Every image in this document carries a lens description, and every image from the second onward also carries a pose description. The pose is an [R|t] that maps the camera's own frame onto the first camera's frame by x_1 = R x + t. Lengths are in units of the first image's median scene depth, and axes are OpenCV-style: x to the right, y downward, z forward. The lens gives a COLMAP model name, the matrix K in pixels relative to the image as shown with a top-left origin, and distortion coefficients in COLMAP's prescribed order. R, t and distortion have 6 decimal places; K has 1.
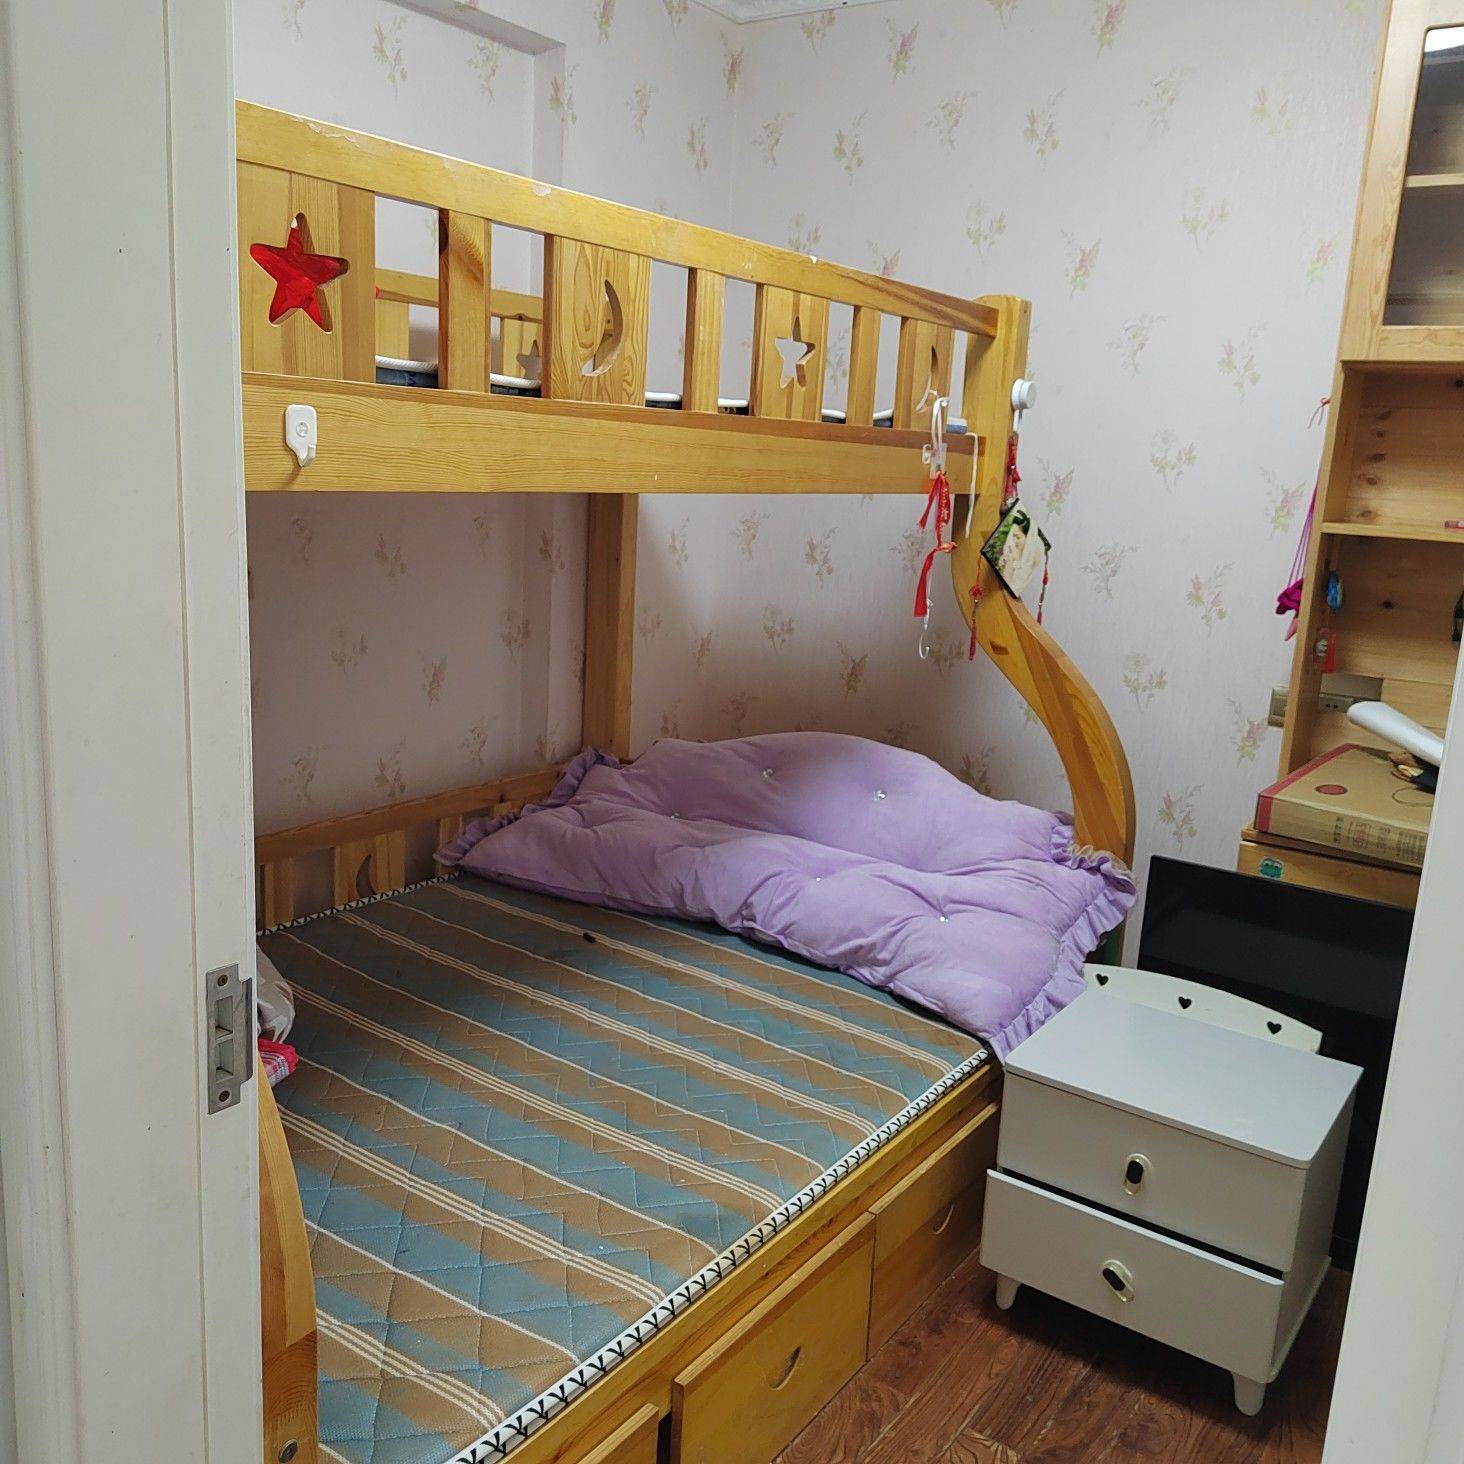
lens RADIAL K [[1313.0, 0, 720.5], [0, 1313.0, 722.5], [0, 0, 1]] dist [0.054022, -0.063391]
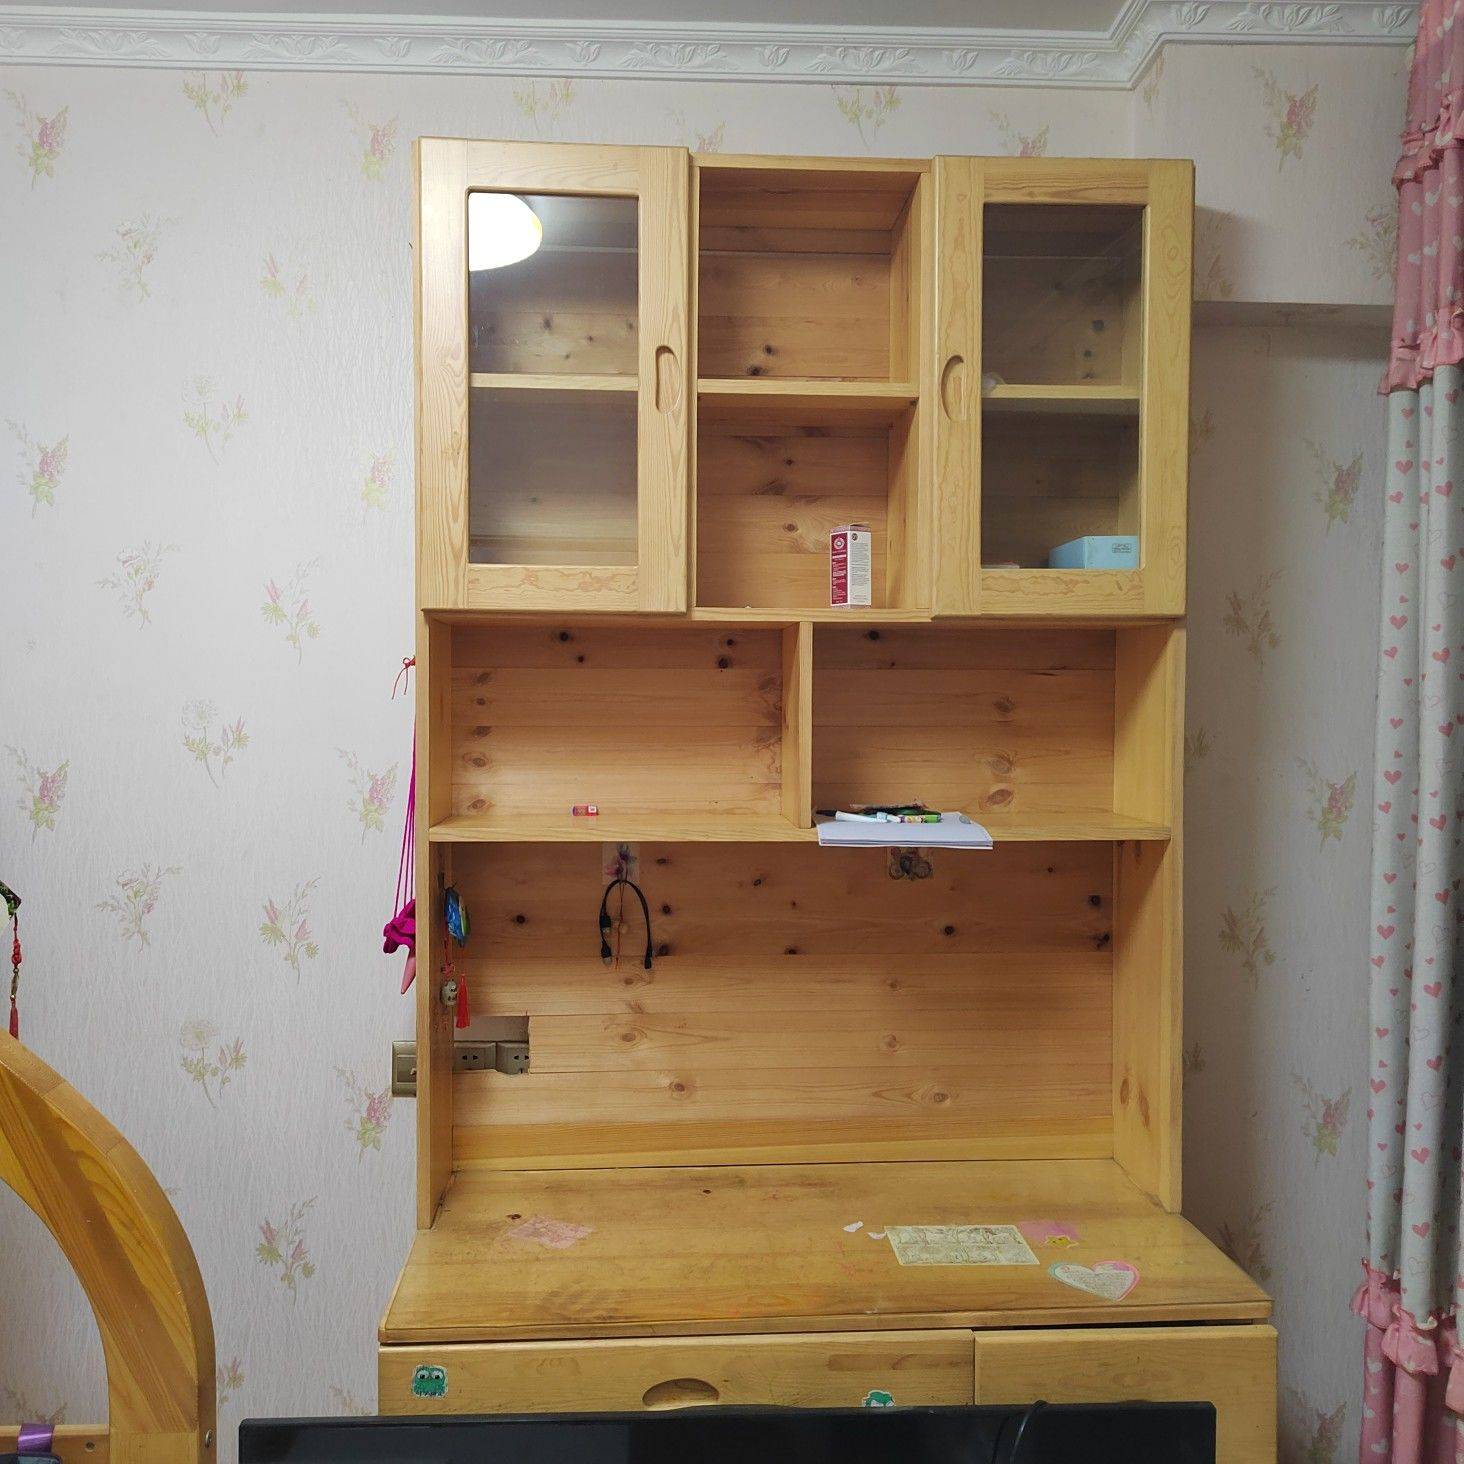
lens RADIAL K [[1313.0, 0, 720.9], [0, 1313.0, 735.7], [0, 0, 1]] dist [0.054022, -0.063391]
pose [[0.788800, -0.059490, 0.611765, 0.138197], [0.159208, 0.981112, -0.109874, -0.091084], [-0.593673, 0.184066, 0.783372, 0.320753]]
